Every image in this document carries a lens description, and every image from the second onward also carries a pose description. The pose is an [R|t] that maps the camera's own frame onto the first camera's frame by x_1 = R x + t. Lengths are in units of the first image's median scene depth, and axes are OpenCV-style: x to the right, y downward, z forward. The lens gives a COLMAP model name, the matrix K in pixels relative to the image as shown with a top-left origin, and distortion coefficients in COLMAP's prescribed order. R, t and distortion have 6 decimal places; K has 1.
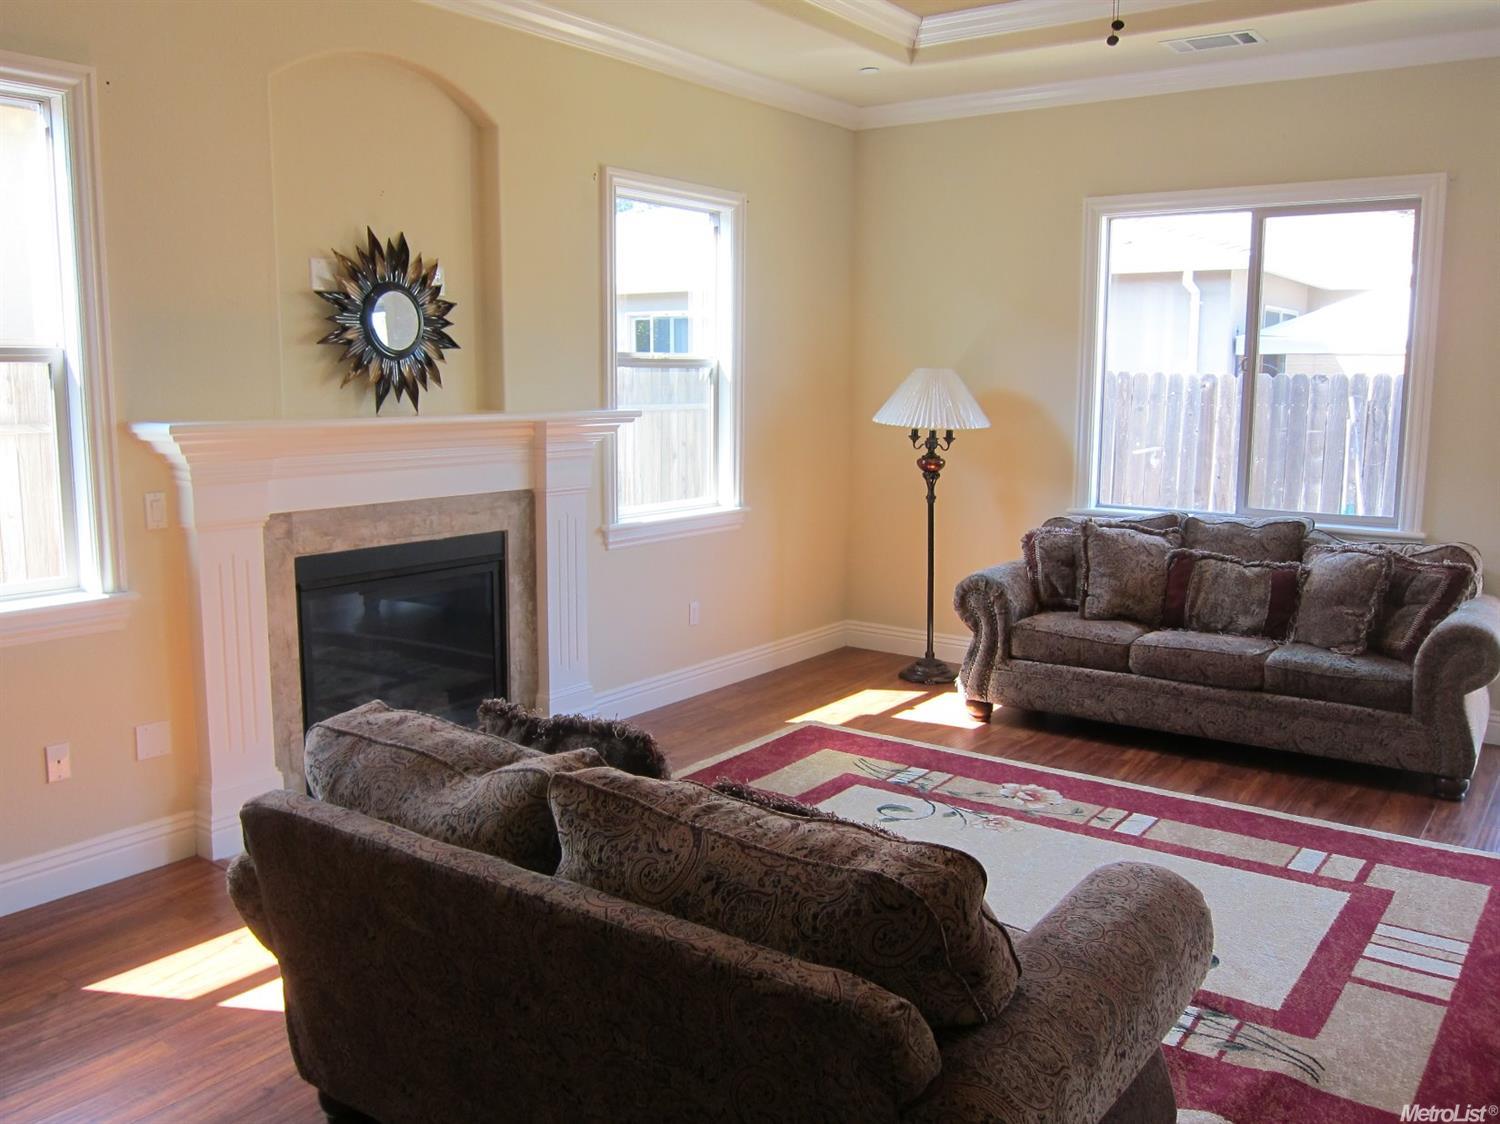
lens RADIAL K [[1245.8, 0, 736.0], [0, 1245.8, 555.8], [0, 0, 1]] dist [-0.064583, 0.028071]
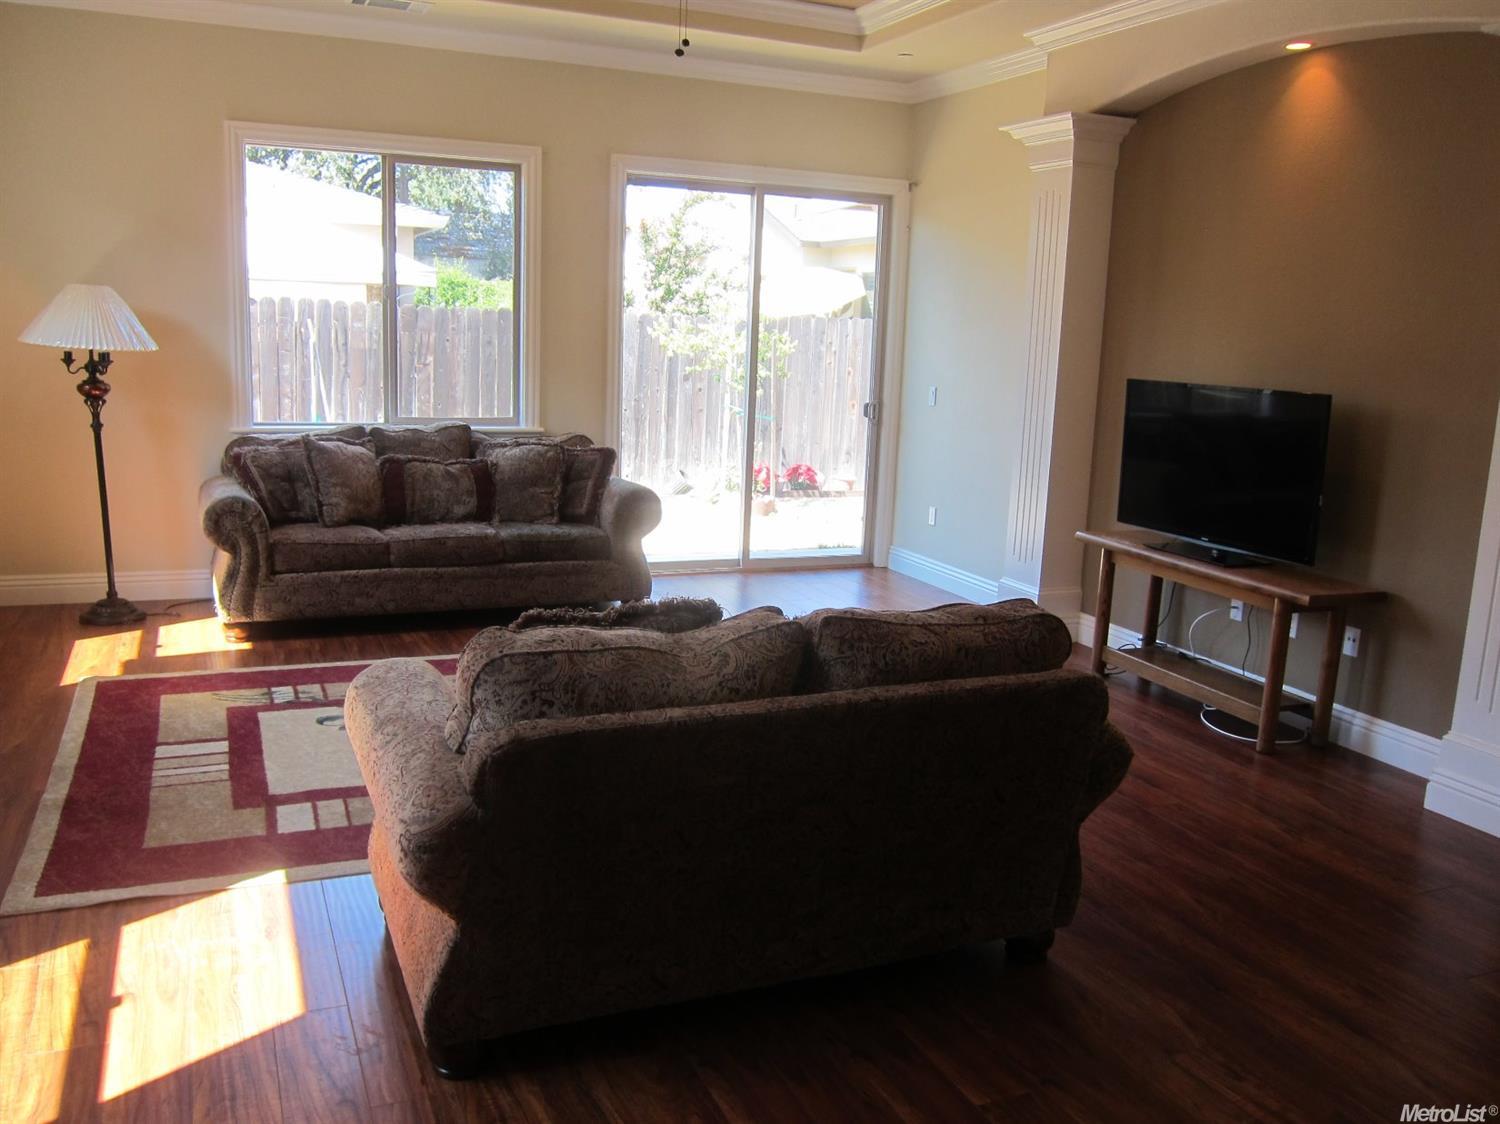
lens RADIAL K [[1245.8, 0, 743.5], [0, 1245.8, 558.4], [0, 0, 1]] dist [-0.064583, 0.028071]
pose [[0.504932, -0.143972, 0.851068, -0.481089], [0.086402, 0.989470, 0.116123, -0.016559], [-0.858824, 0.014900, 0.512054, 0.149780]]
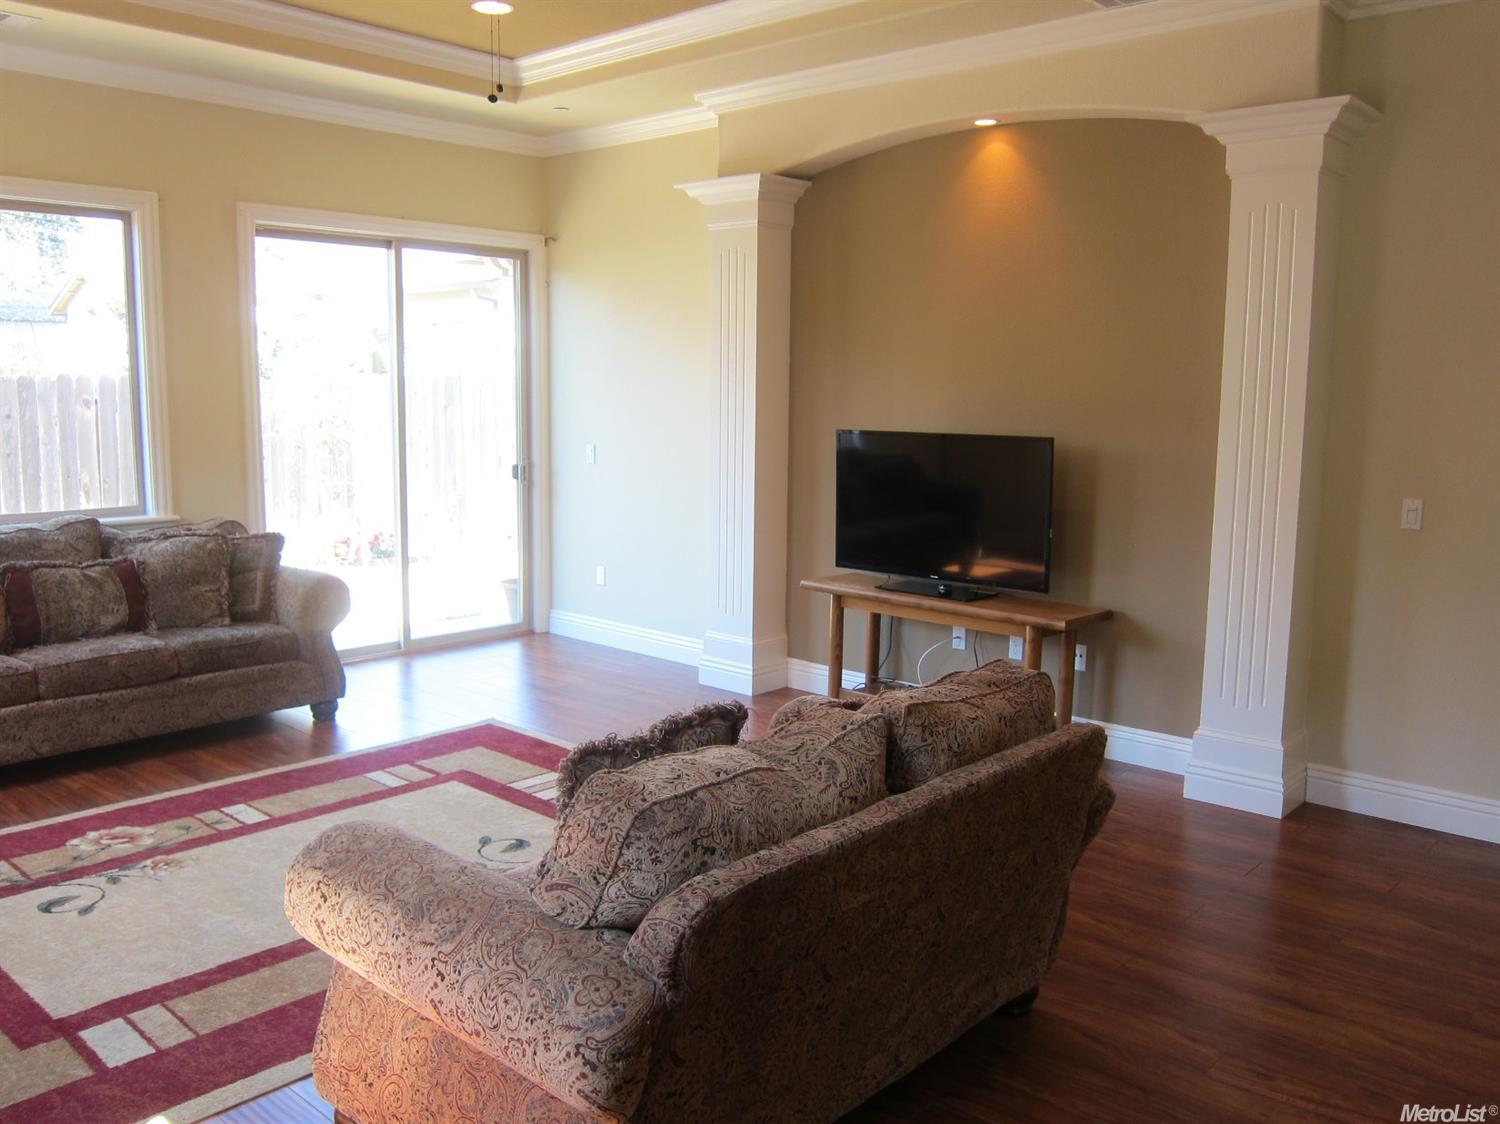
lens RADIAL K [[1245.8, 0, 741.5], [0, 1245.8, 560.2], [0, 0, 1]] dist [-0.064583, 0.028071]
pose [[0.104208, -0.140329, 0.984606, -0.507634], [0.130320, 0.983387, 0.126362, -0.054296], [-0.985980, 0.115146, 0.120764, 0.370634]]
